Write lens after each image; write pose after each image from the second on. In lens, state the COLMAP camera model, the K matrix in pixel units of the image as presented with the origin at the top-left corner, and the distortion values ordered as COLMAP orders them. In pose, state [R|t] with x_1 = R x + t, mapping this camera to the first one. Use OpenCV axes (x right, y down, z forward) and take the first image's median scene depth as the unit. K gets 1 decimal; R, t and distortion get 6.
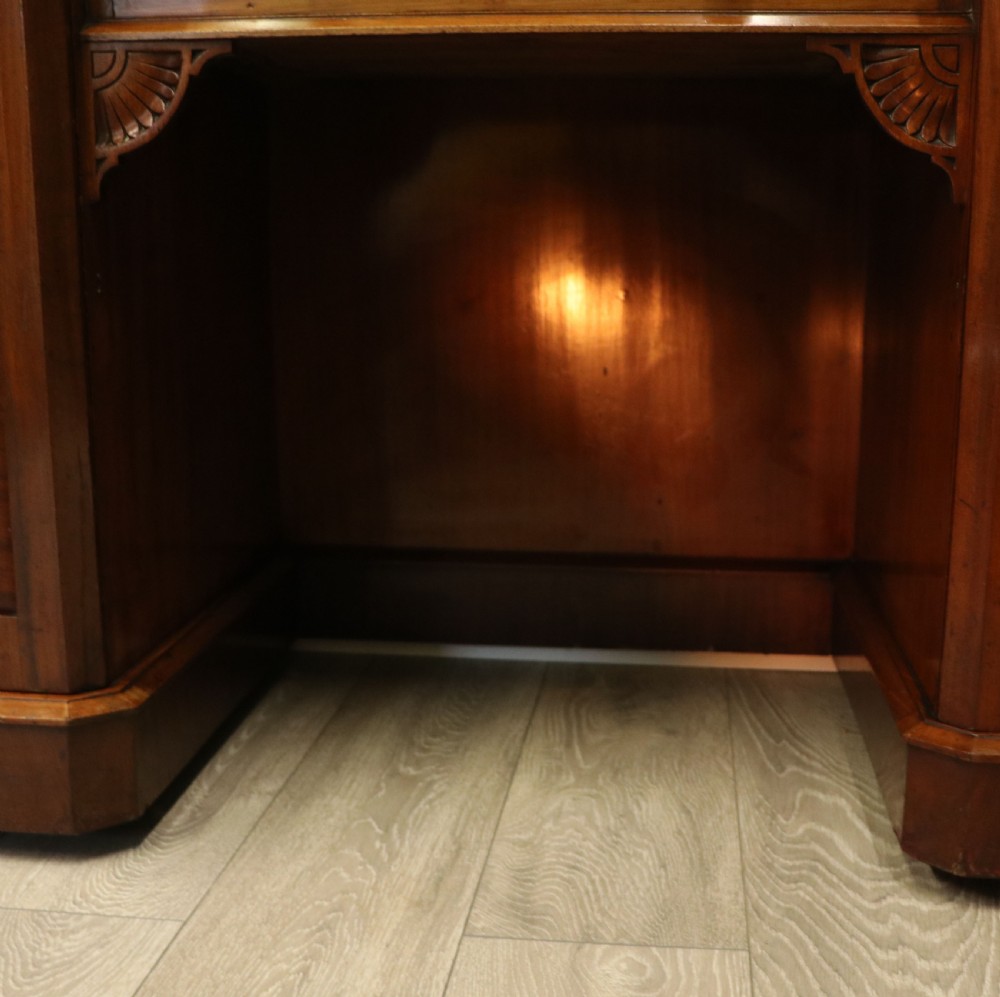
lens RADIAL K [[1417.3, 0, 531.5], [0, 1417.3, 537.7], [0, 0, 1]] dist [-0.138526, 0.127208]
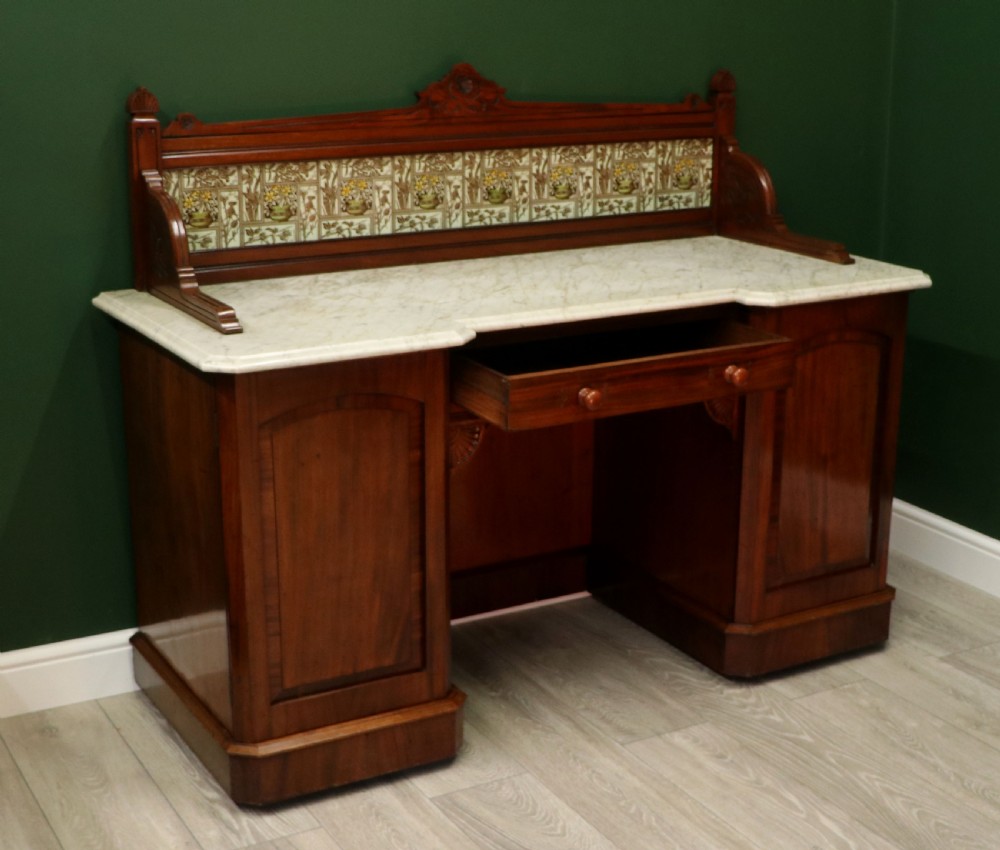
lens RADIAL K [[1575.7, 0, 495.1], [0, 1575.7, 446.4], [0, 0, 1]] dist [-0.133293, 0.222190]
pose [[0.815780, -0.168015, 0.553421, -1.552807], [0.123940, 0.985430, 0.116474, -0.560730], [-0.564927, -0.026426, 0.824718, -1.117787]]
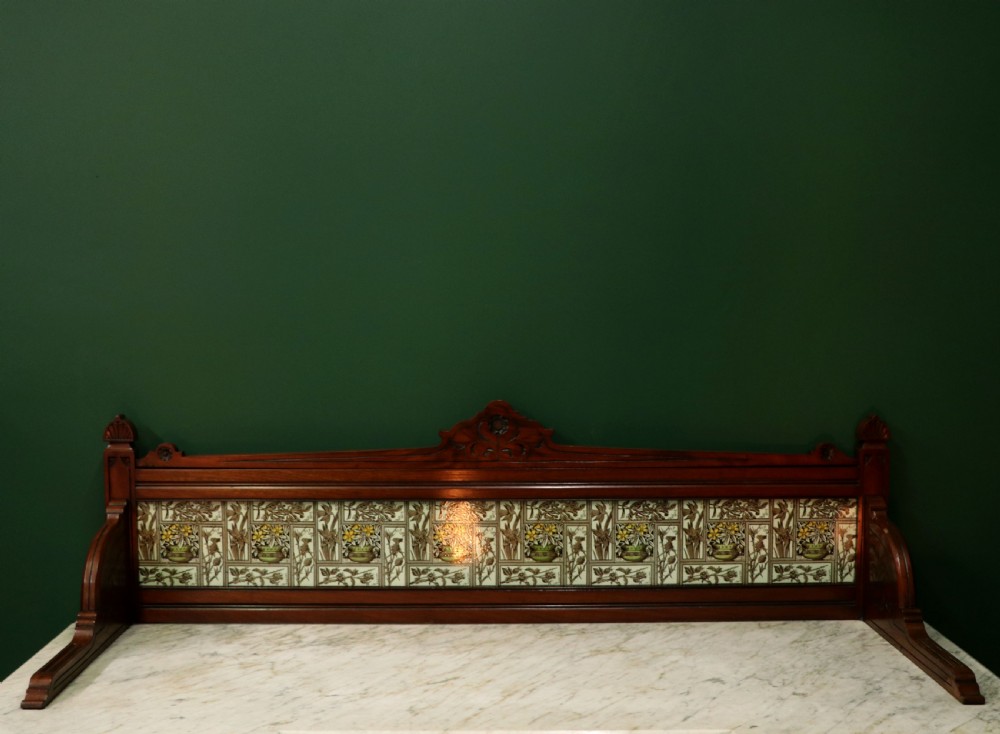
lens RADIAL K [[1161.4, 0, 486.8], [0, 1161.4, 389.1], [0, 0, 1]] dist [-0.109946, 0.255285]
pose [[0.995728, -0.015999, 0.090933, -0.152232], [0.027590, 0.991431, -0.127682, -0.700449], [-0.088112, 0.129645, 0.987638, -0.565424]]
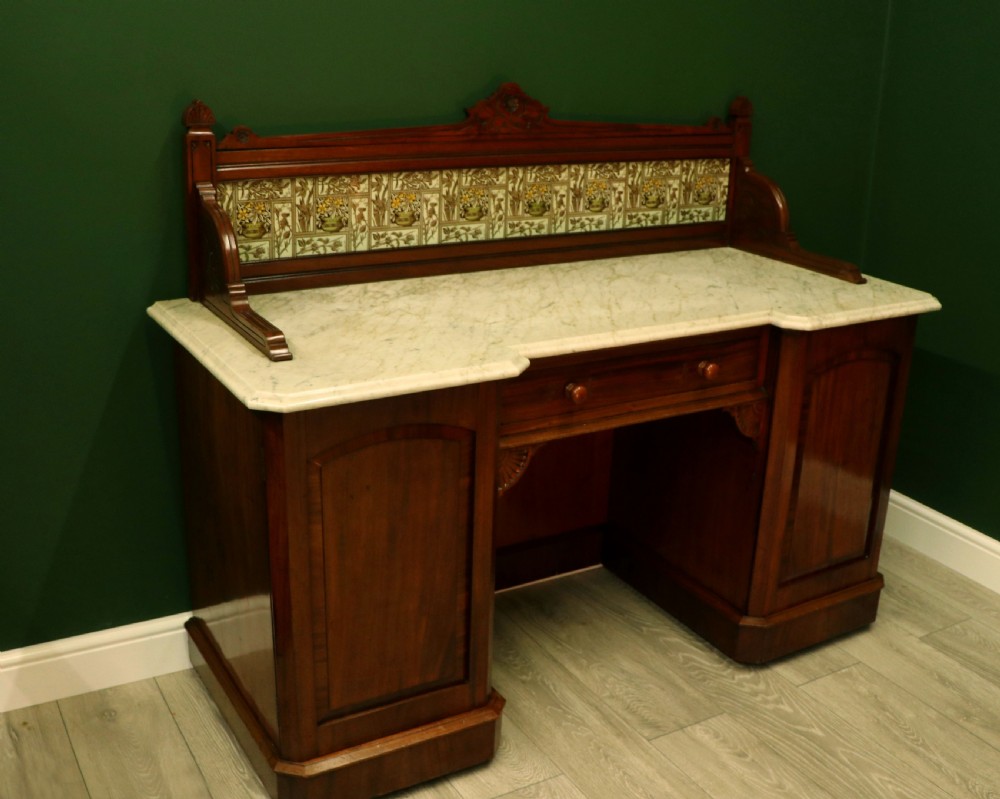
lens RADIAL K [[1115.5, 0, 500.0], [0, 1115.5, 399.5], [0, 0, 1]] dist [-0.199793, 0.172982]
pose [[0.806867, -0.175256, 0.564137, -1.219556], [0.097671, 0.981413, 0.165192, -0.674729], [-0.582603, -0.078188, 0.808987, -0.468931]]
